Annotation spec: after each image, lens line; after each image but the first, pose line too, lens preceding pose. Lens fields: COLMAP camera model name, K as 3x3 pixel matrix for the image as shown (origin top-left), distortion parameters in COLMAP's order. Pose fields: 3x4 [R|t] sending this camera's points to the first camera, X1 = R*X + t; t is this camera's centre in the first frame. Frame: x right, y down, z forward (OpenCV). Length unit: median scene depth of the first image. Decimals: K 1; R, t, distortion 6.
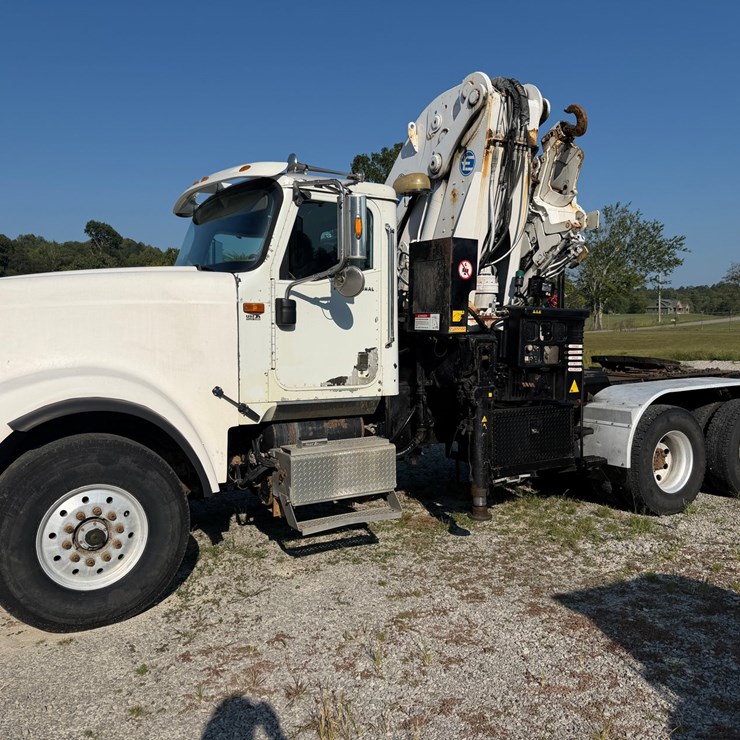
lens RADIAL K [[692.1, 0, 369.7], [0, 692.1, 359.9], [0, 0, 1]] dist [0.061184, -0.124759]
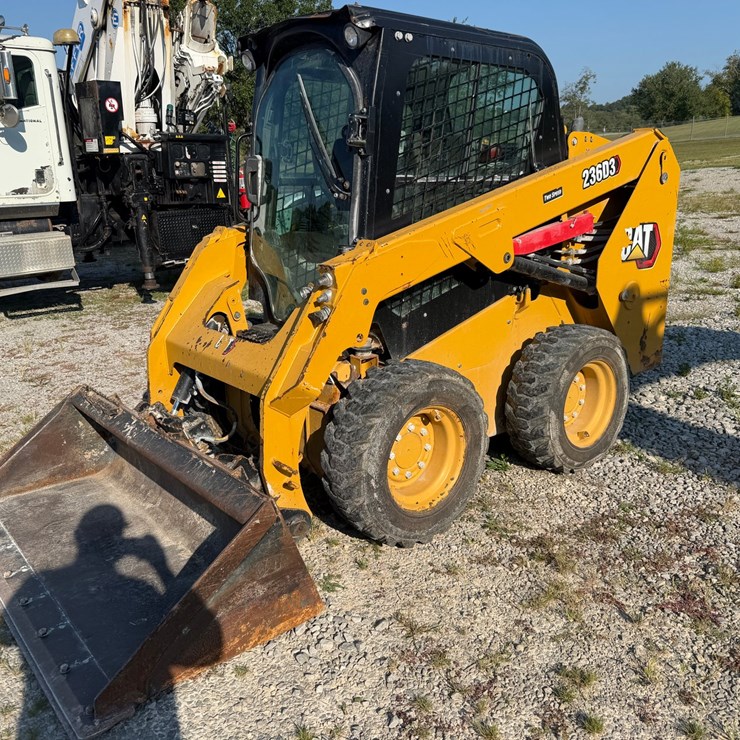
lens RADIAL K [[692.1, 0, 369.7], [0, 692.1, 359.9], [0, 0, 1]] dist [0.061184, -0.124759]
pose [[0.975711, -0.078272, 0.204601, 0.296948], [0.027321, 0.970175, 0.240861, 0.038221], [-0.217351, -0.229421, 0.948749, -0.503087]]
